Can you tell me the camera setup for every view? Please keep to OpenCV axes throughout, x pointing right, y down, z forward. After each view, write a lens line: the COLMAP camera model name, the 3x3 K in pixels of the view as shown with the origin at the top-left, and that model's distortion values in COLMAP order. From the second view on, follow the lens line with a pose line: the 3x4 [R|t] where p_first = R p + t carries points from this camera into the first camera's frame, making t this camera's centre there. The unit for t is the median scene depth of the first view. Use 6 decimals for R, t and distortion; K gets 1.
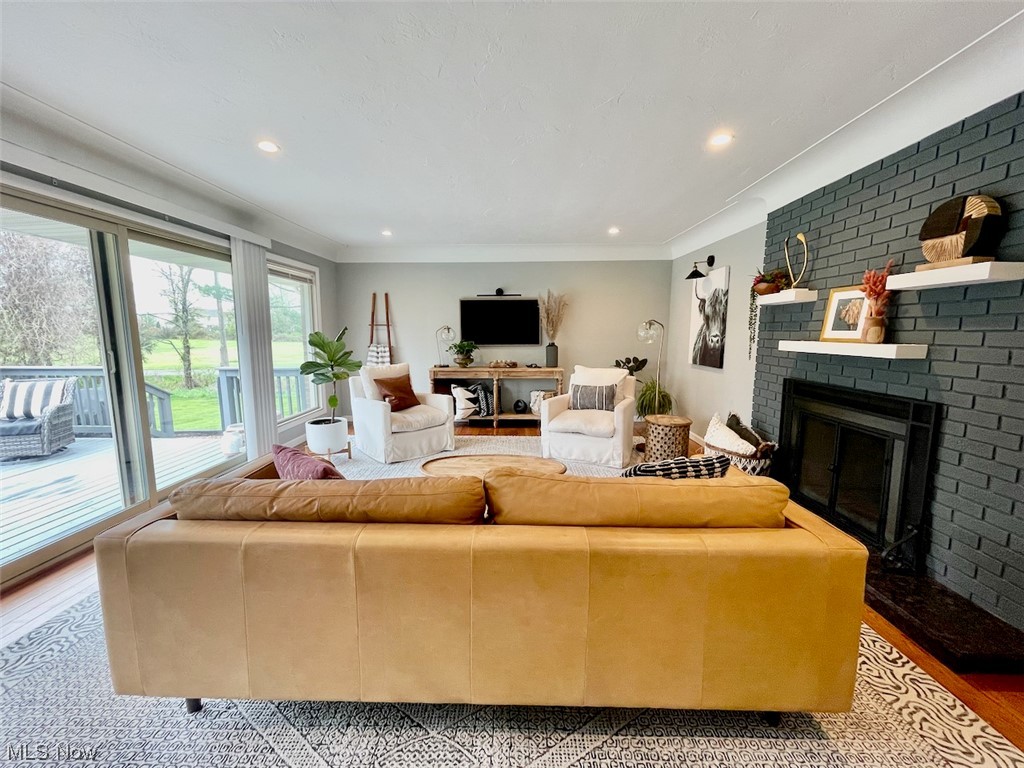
lens RADIAL K [[411.7, 0, 507.6], [0, 411.7, 383.7], [0, 0, 1]] dist [-0.006813, 0.001419]
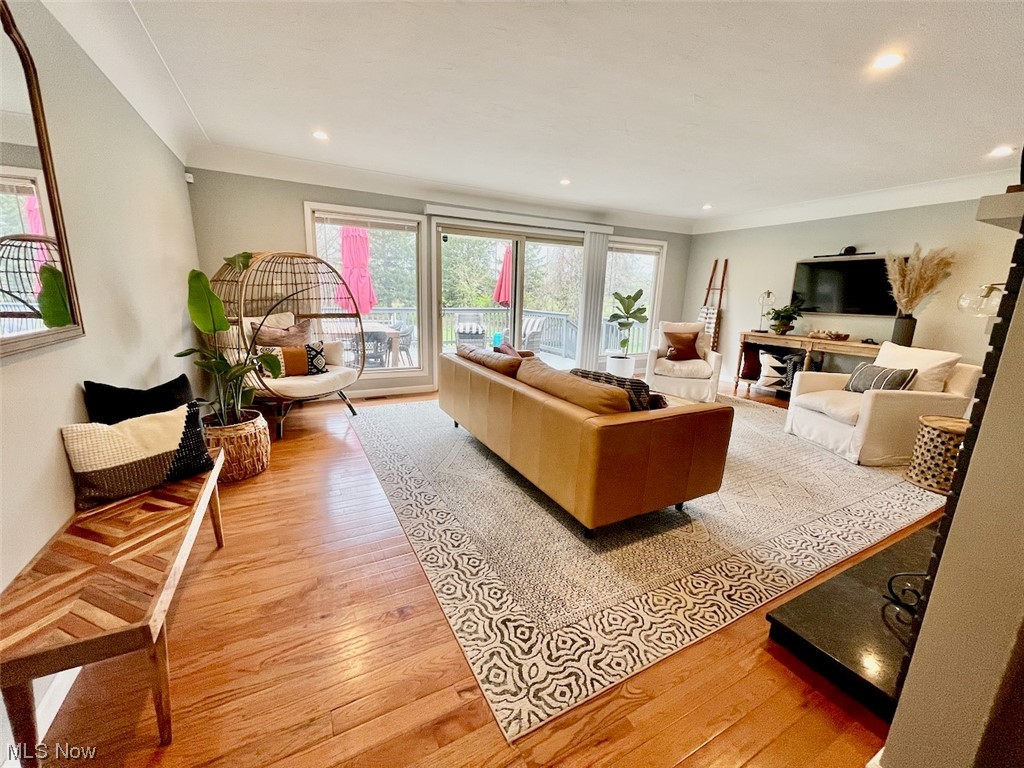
lens RADIAL K [[411.7, 0, 507.4], [0, 411.7, 384.8], [0, 0, 1]] dist [-0.006813, 0.001419]
pose [[0.483323, 0.205460, -0.850991, 0.545243], [-0.137405, 0.977825, 0.158043, 0.013766], [0.864592, 0.040545, 0.500836, -0.027925]]
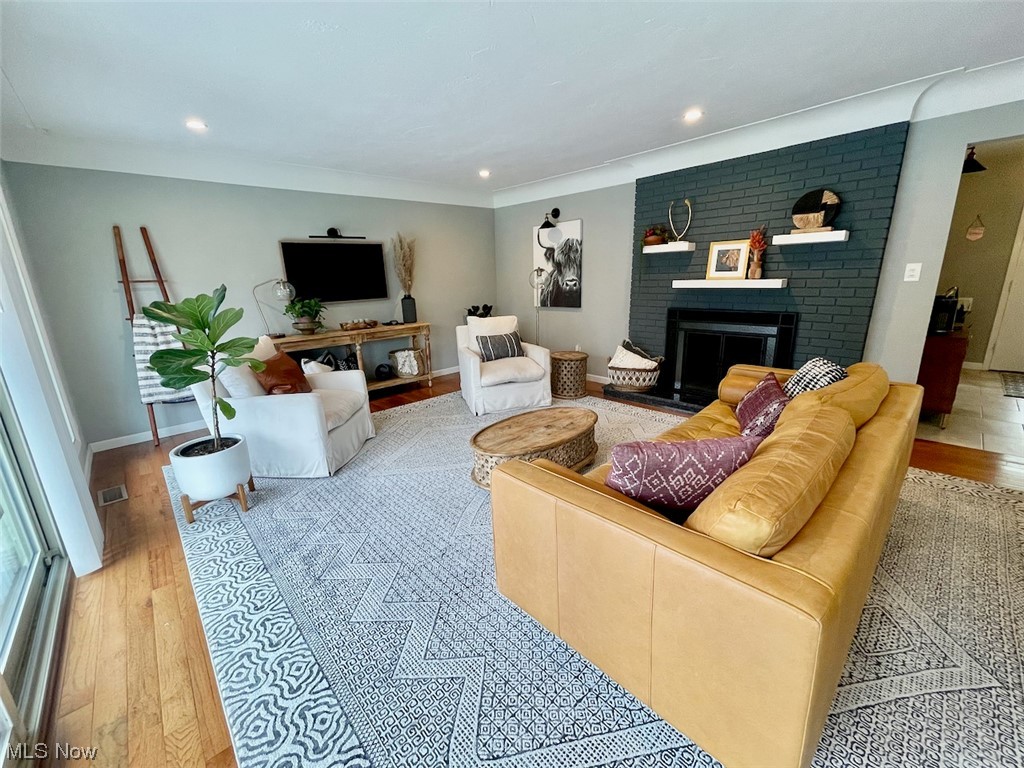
lens RADIAL K [[411.7, 0, 509.9], [0, 411.7, 387.7], [0, 0, 1]] dist [-0.006813, 0.001419]
pose [[0.715153, -0.205228, 0.668159, -0.475452], [0.119522, 0.977750, 0.172392, -0.039043], [-0.688673, -0.043427, 0.723771, 0.250637]]
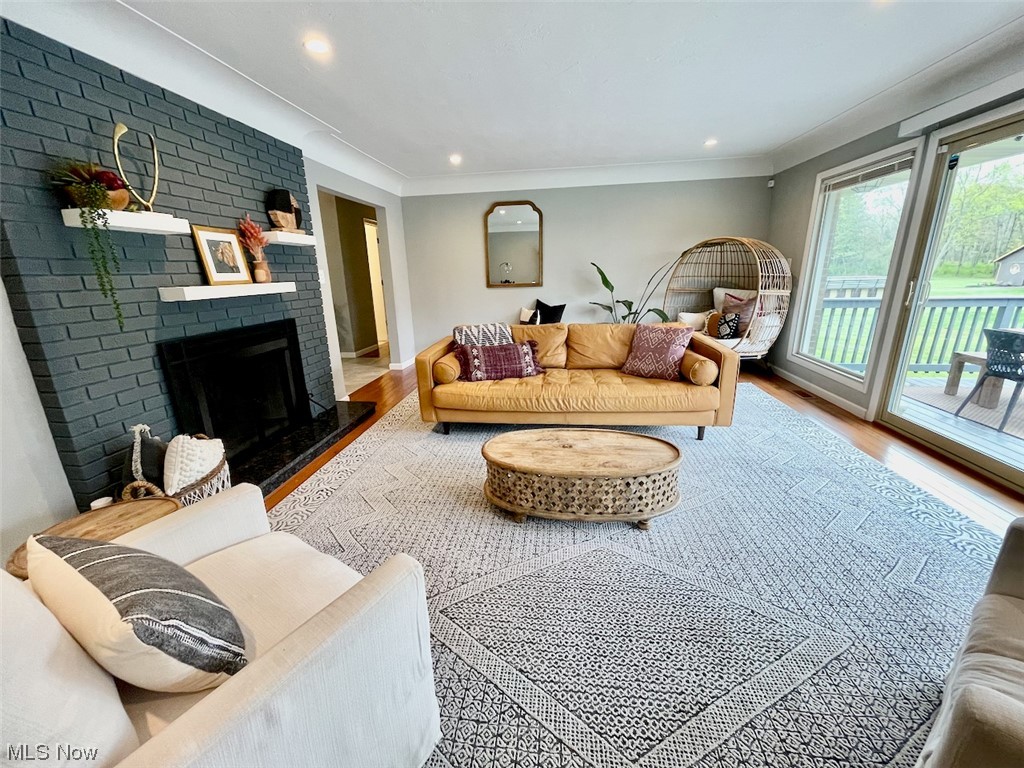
lens RADIAL K [[411.7, 0, 509.0], [0, 411.7, 386.1], [0, 0, 1]] dist [-0.006813, 0.001419]
pose [[-0.994747, 0.002720, 0.102328, 0.010975], [0.042250, 0.921437, 0.386224, -0.134583], [-0.093238, 0.388518, -0.916712, 1.133794]]
